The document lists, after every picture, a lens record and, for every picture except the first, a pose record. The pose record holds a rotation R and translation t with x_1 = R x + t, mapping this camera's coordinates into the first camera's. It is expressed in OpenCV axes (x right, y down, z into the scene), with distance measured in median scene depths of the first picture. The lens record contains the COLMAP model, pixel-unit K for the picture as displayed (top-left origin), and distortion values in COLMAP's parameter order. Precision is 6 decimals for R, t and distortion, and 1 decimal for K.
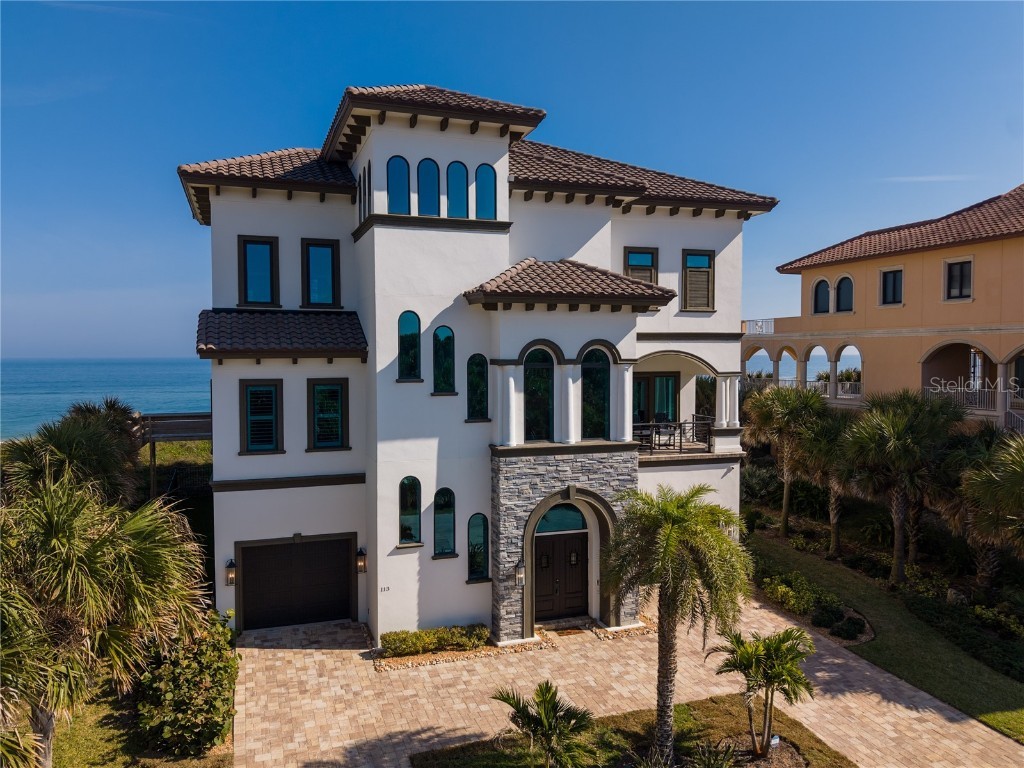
lens RADIAL K [[735.9, 0, 491.0], [0, 735.9, 381.1], [0, 0, 1]] dist [0.019005, -0.018074]
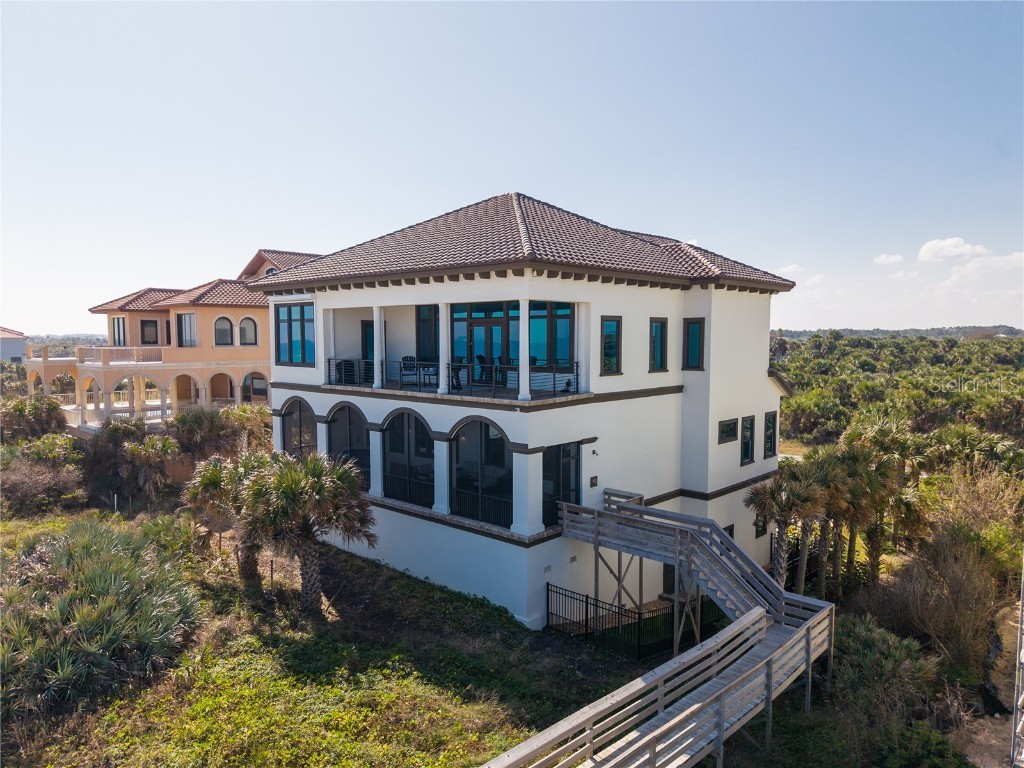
lens RADIAL K [[686.9, 0, 511.5], [0, 686.9, 370.3], [0, 0, 1]] dist [0.041678, -0.054782]
pose [[-0.474033, -0.038369, 0.879670, -1.457460], [0.038310, 0.997205, 0.064141, -0.211283], [-0.879673, 0.064105, -0.471239, 2.233051]]
